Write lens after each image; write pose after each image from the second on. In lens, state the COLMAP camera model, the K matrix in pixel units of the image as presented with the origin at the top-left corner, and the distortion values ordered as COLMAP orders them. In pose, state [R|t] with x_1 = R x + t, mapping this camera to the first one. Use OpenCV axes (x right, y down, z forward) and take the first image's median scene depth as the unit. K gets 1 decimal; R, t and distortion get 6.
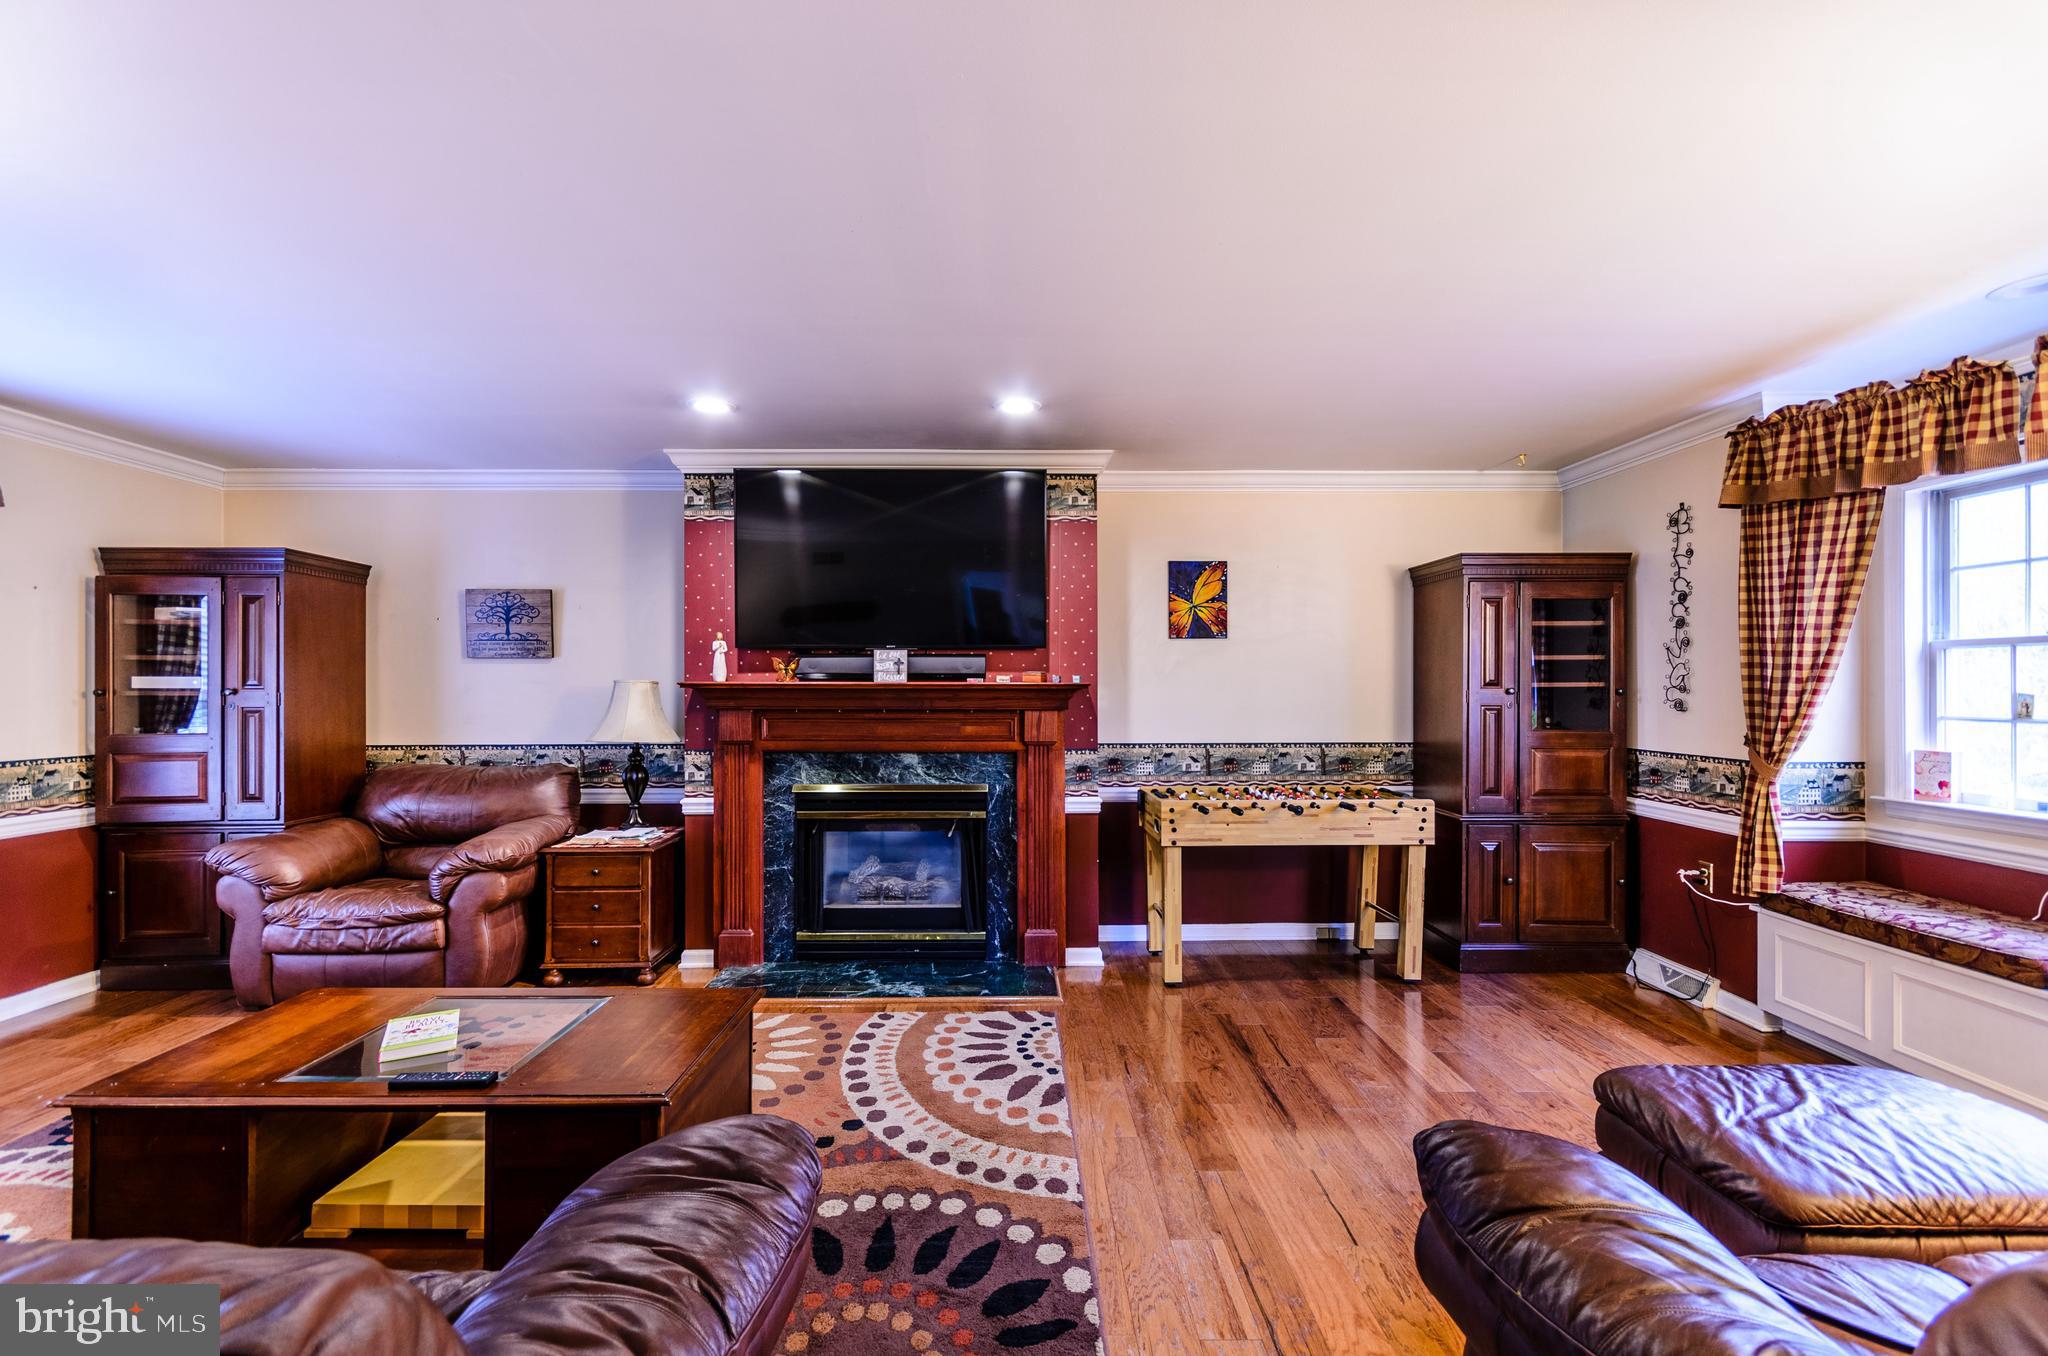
lens RADIAL K [[893.8, 0, 1028.3], [0, 893.8, 690.5], [0, 0, 1]] dist [0.003127, 0.002516]
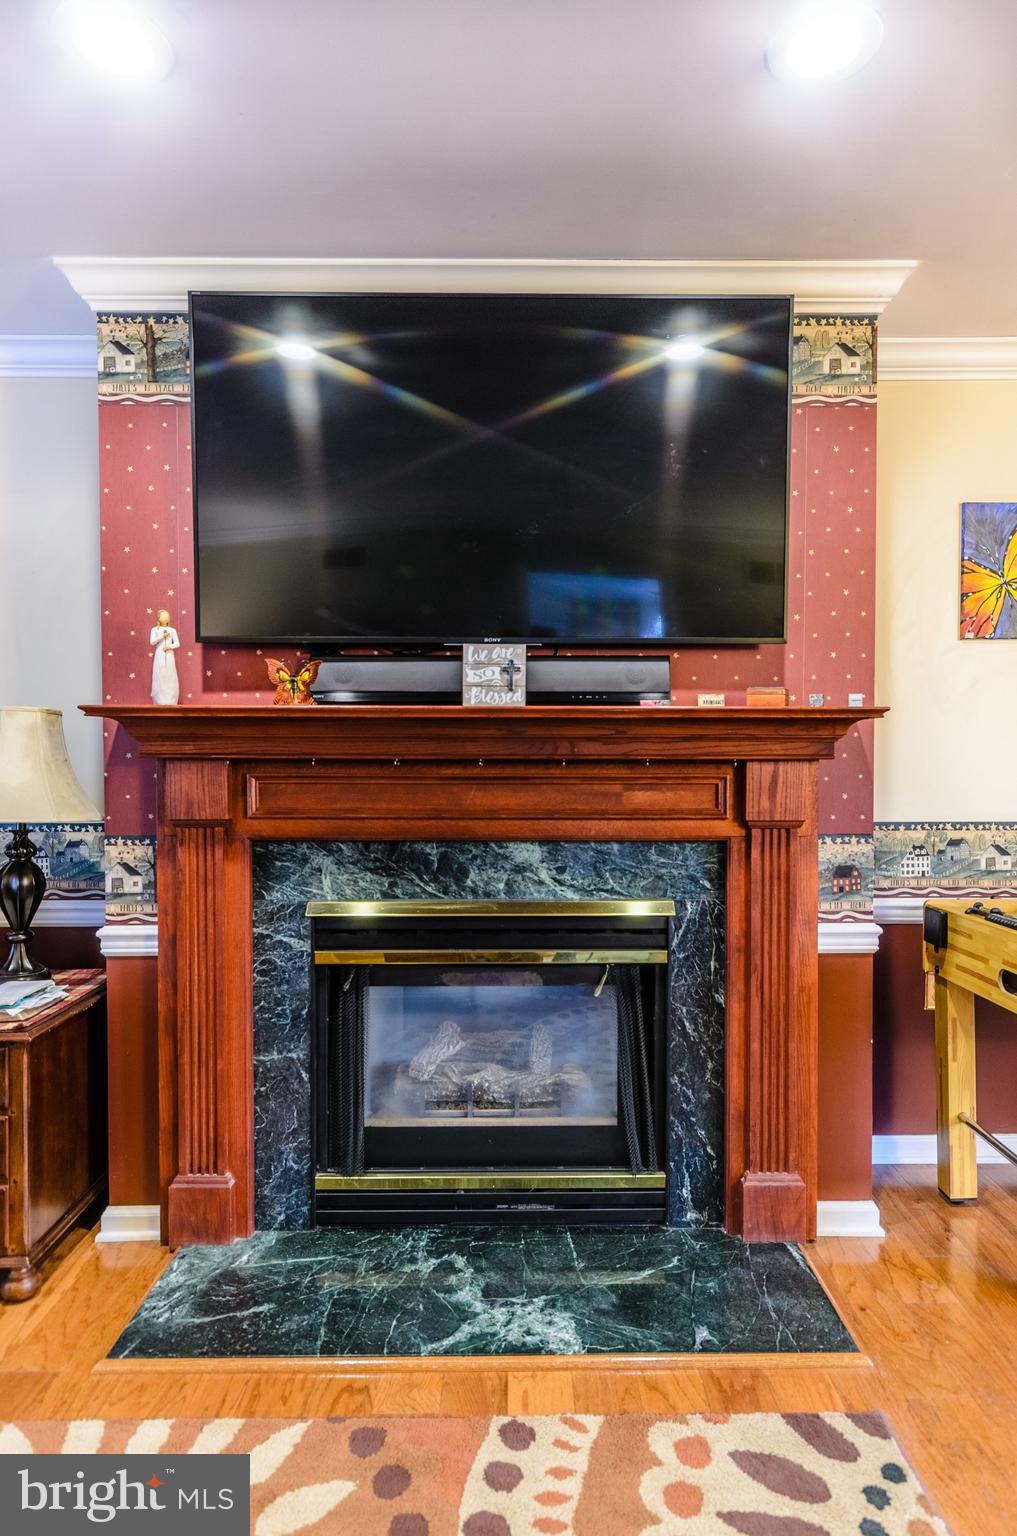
lens RADIAL K [[912.5, 0, 537.4], [0, 912.5, 777.0], [0, 0, 1]] dist [0.003924, -0.000669]
pose [[0.999987, 0.000038, -0.005025, -0.123596], [0.000065, 0.999789, 0.020527, 0.020120], [0.005025, -0.020527, 0.999777, 0.460211]]
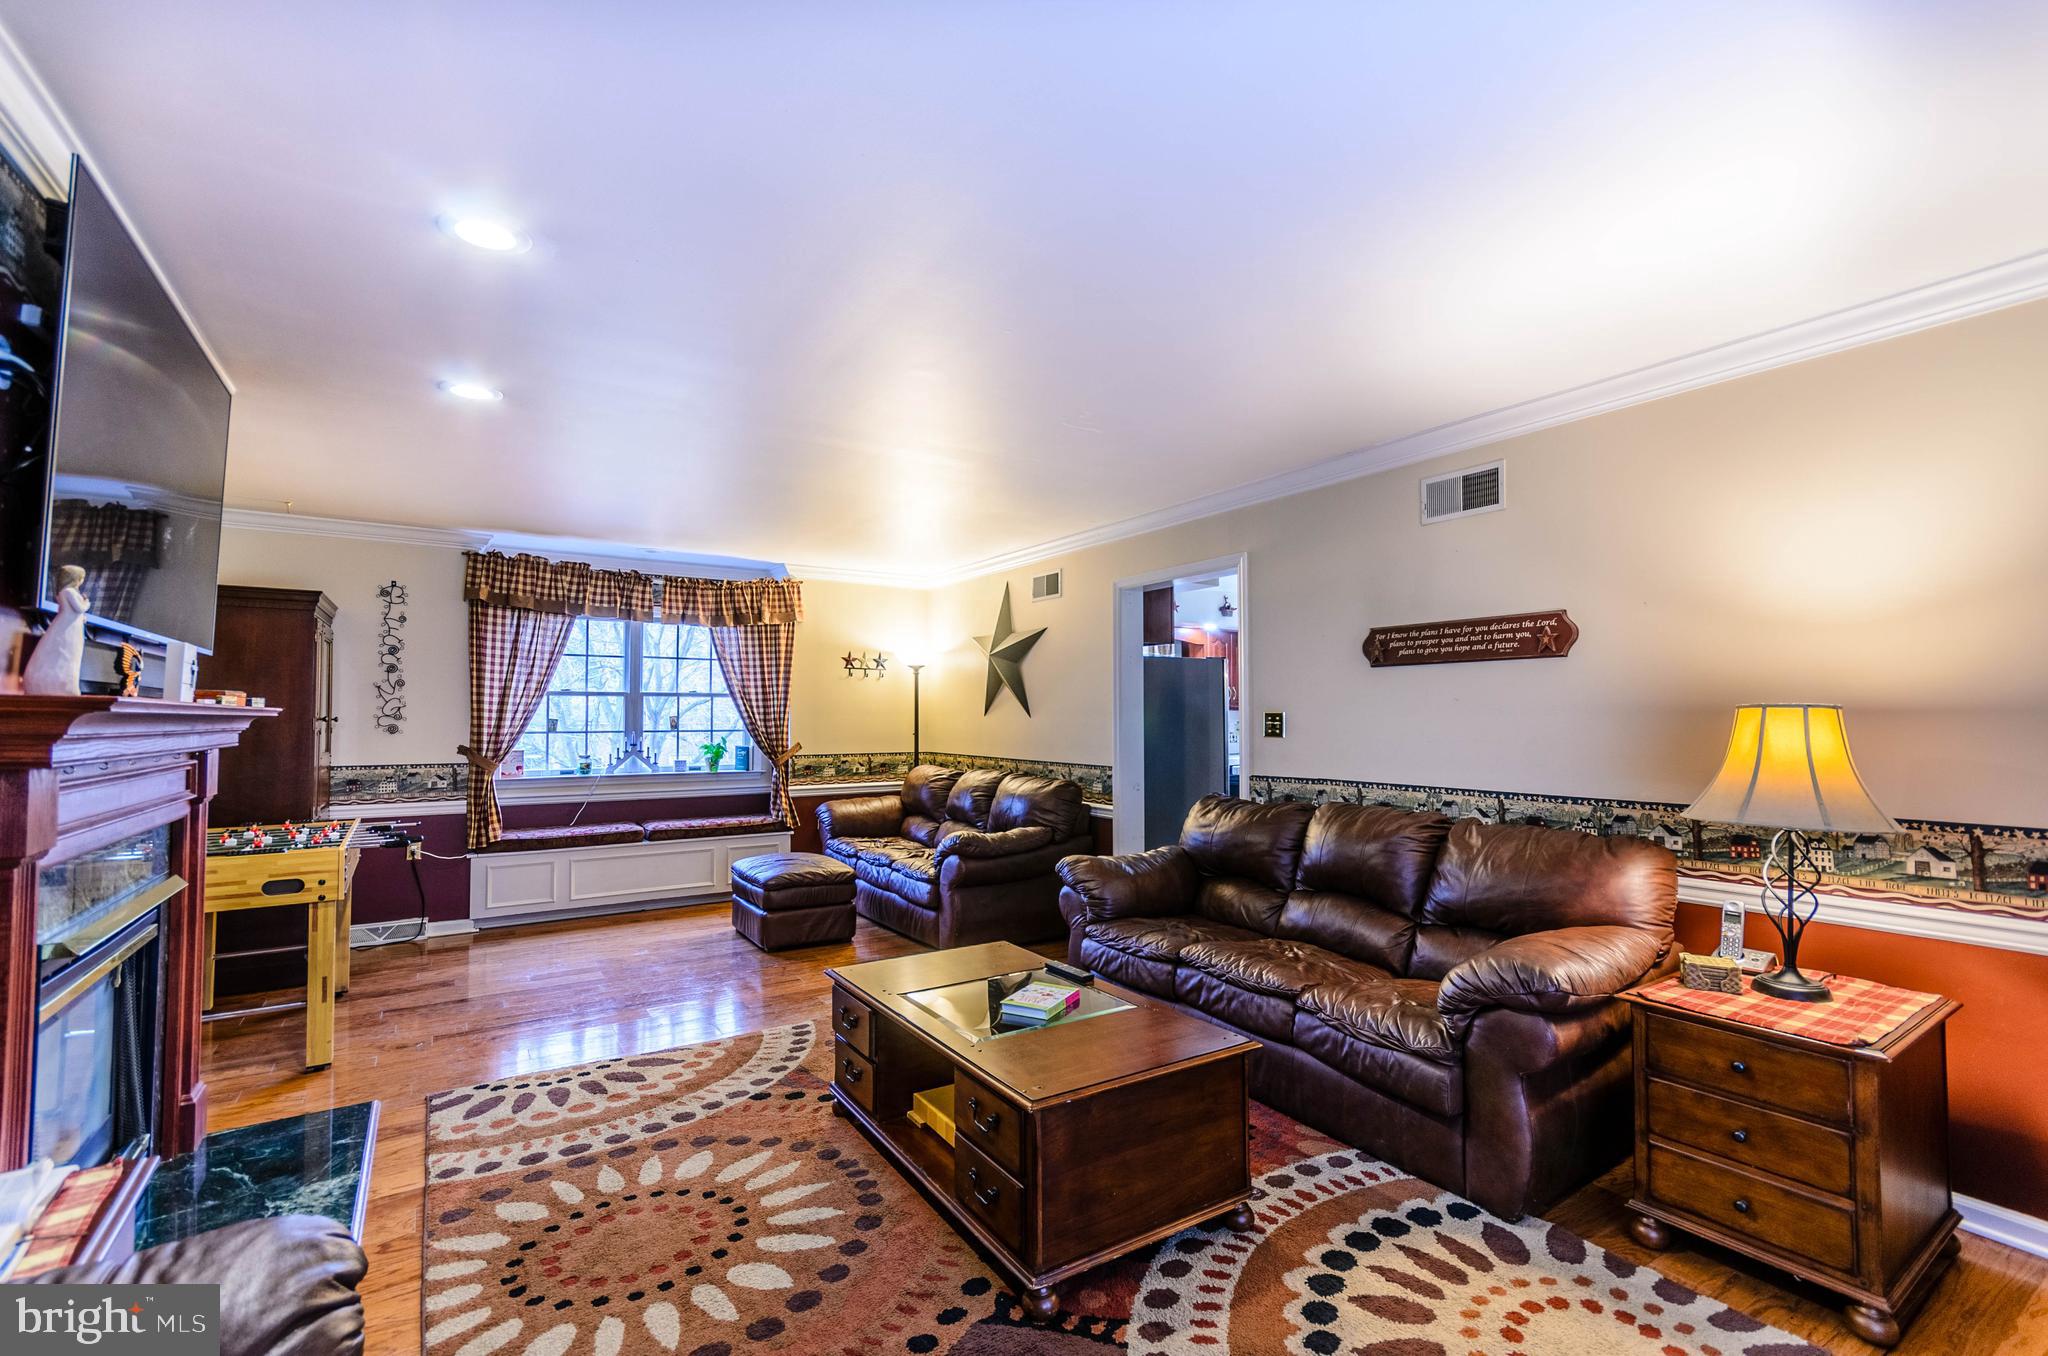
lens RADIAL K [[893.8, 0, 1006.8], [0, 893.8, 686.6], [0, 0, 1]] dist [0.003127, 0.002516]
pose [[-0.514874, 0.033315, 0.856618, -0.851512], [0.002941, 0.999307, -0.037096, 0.004898], [-0.857261, -0.016581, -0.514615, 0.836347]]
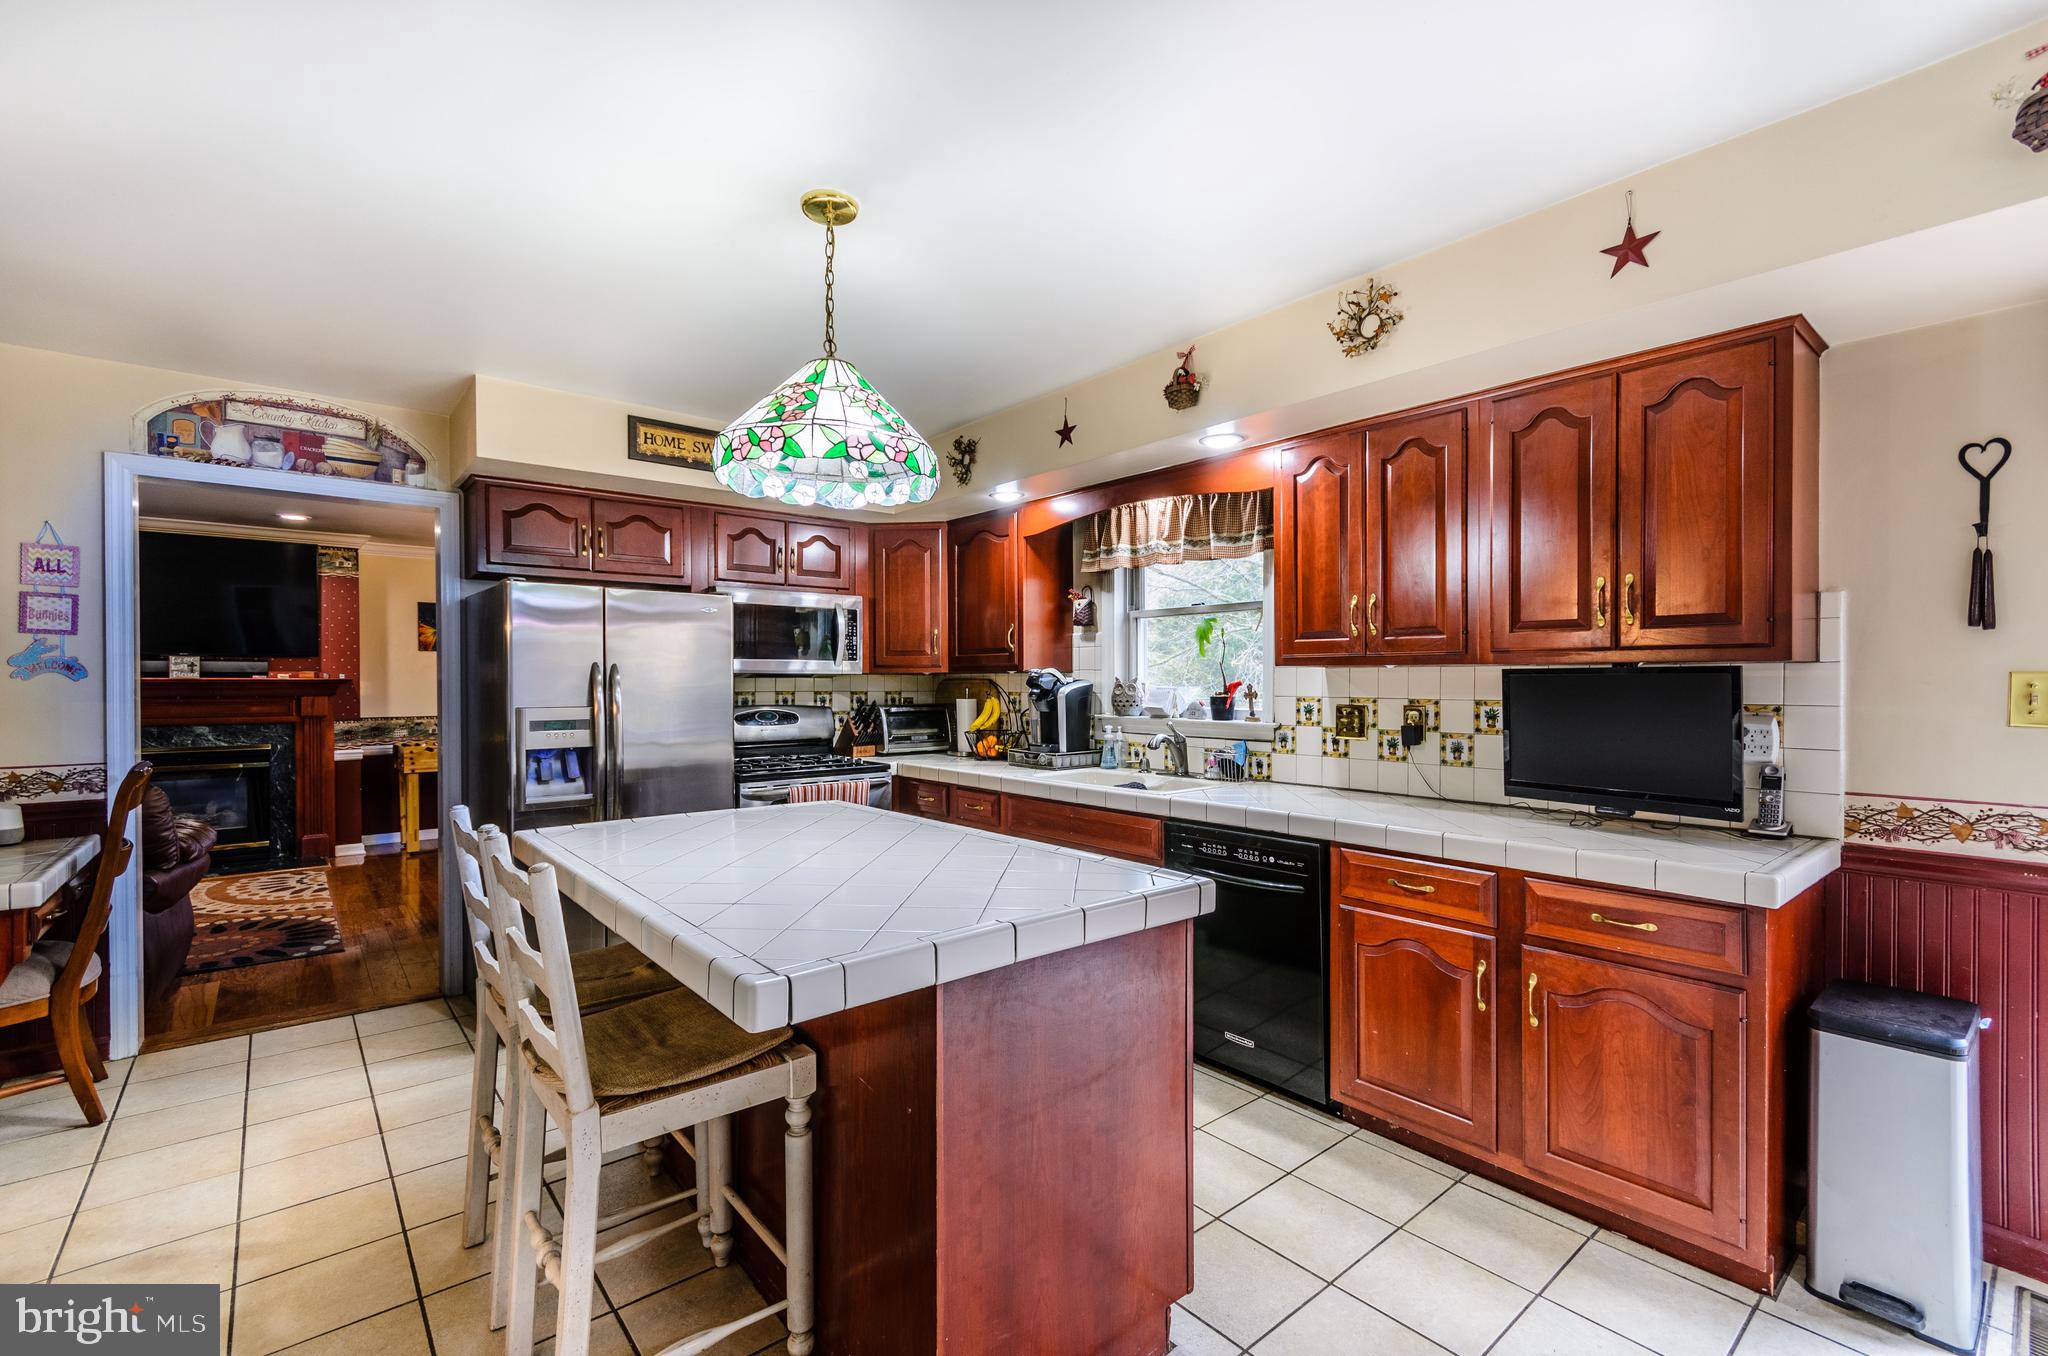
lens RADIAL K [[893.8, 0, 1023.8], [0, 893.8, 683.8], [0, 0, 1]] dist [0.003127, 0.002516]
pose [[0.782145, -0.003260, 0.623088, 0.007608], [0.004143, 0.999991, 0.000032, 0.005980], [-0.623083, 0.002557, 0.782152, -1.023993]]
